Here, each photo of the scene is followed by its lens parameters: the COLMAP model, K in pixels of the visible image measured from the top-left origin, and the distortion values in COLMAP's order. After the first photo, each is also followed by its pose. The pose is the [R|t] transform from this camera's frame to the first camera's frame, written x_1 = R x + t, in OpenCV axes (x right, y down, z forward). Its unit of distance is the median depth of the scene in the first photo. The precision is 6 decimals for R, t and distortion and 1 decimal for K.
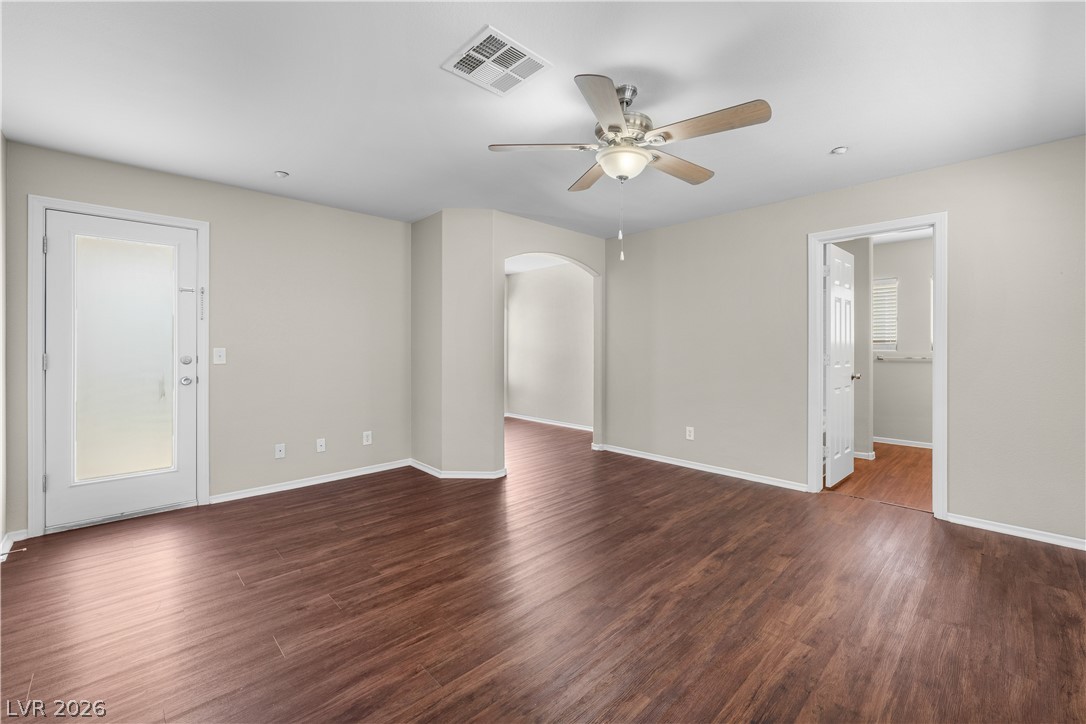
lens RADIAL K [[446.3, 0, 545.3], [0, 446.3, 349.5], [0, 0, 1]] dist [-0.000857, 0.000341]
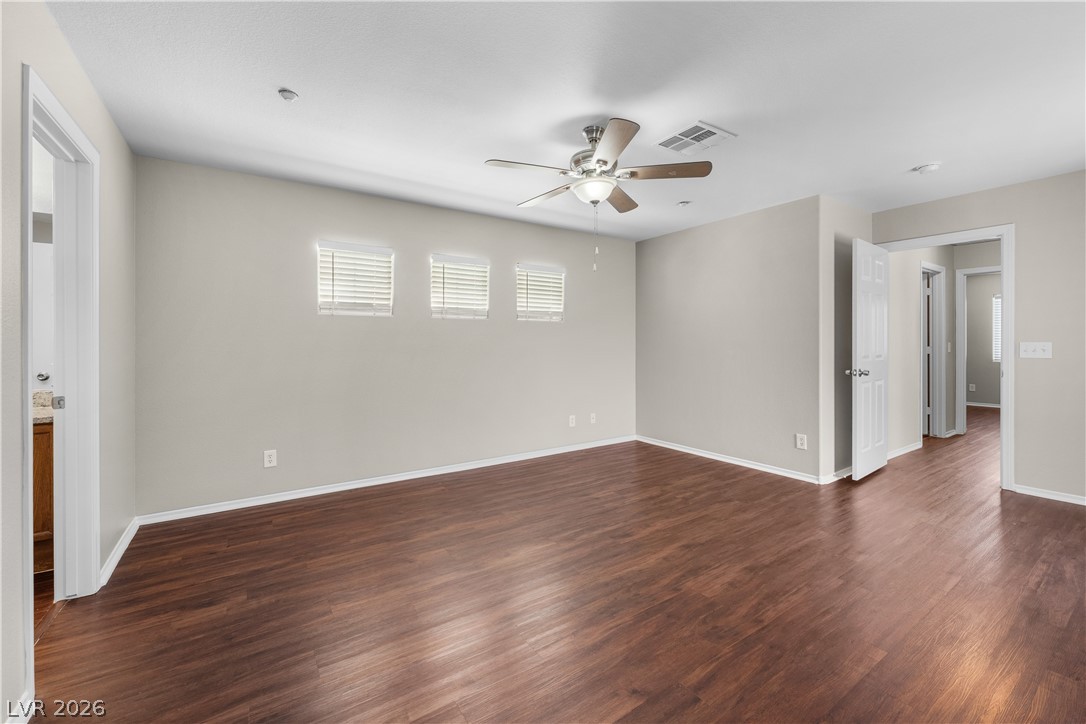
lens RADIAL K [[447.9, 0, 550.6], [0, 447.9, 344.1], [0, 0, 1]] dist [-0.002857, 0.000530]
pose [[-0.987750, 0.002402, 0.156023, 0.068987], [0.003448, 0.999973, 0.006437, -0.007801], [-0.156003, 0.006896, -0.987732, 1.489407]]
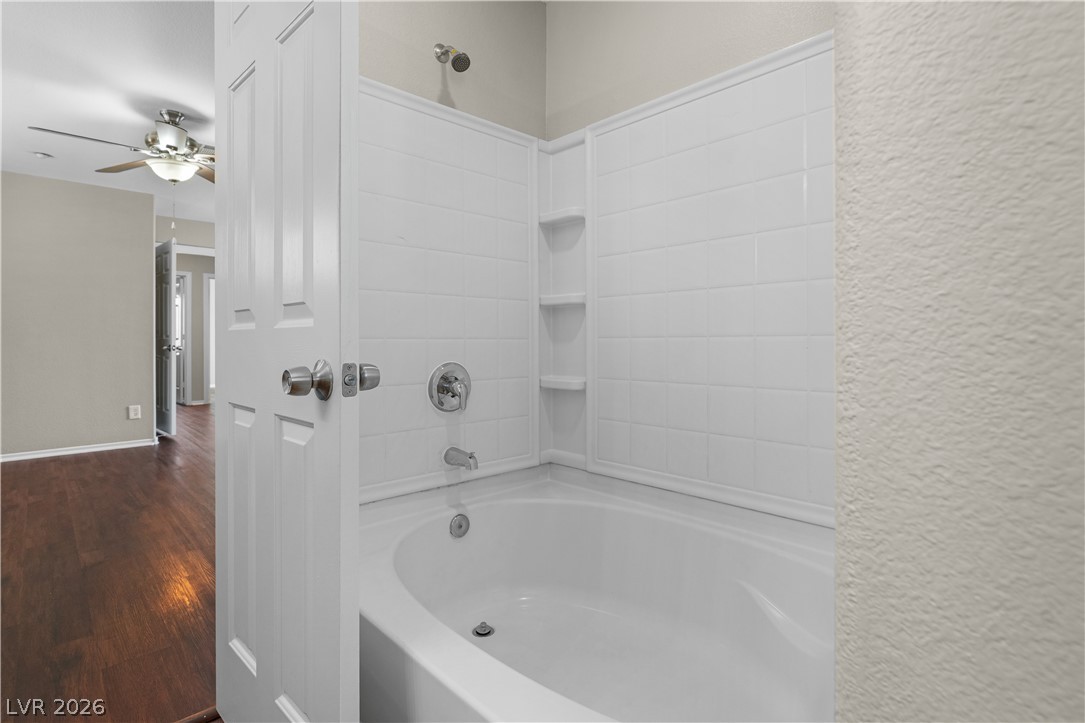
lens RADIAL K [[524.2, 0, 541.8], [0, 524.2, 339.8], [0, 0, 1]] dist [-0.000030, 0.000020]
pose [[0.002159, -0.005191, -0.999984, 1.146787], [-0.002664, 0.999983, -0.005196, 0.056437], [0.999994, 0.002675, 0.002145, 1.394432]]
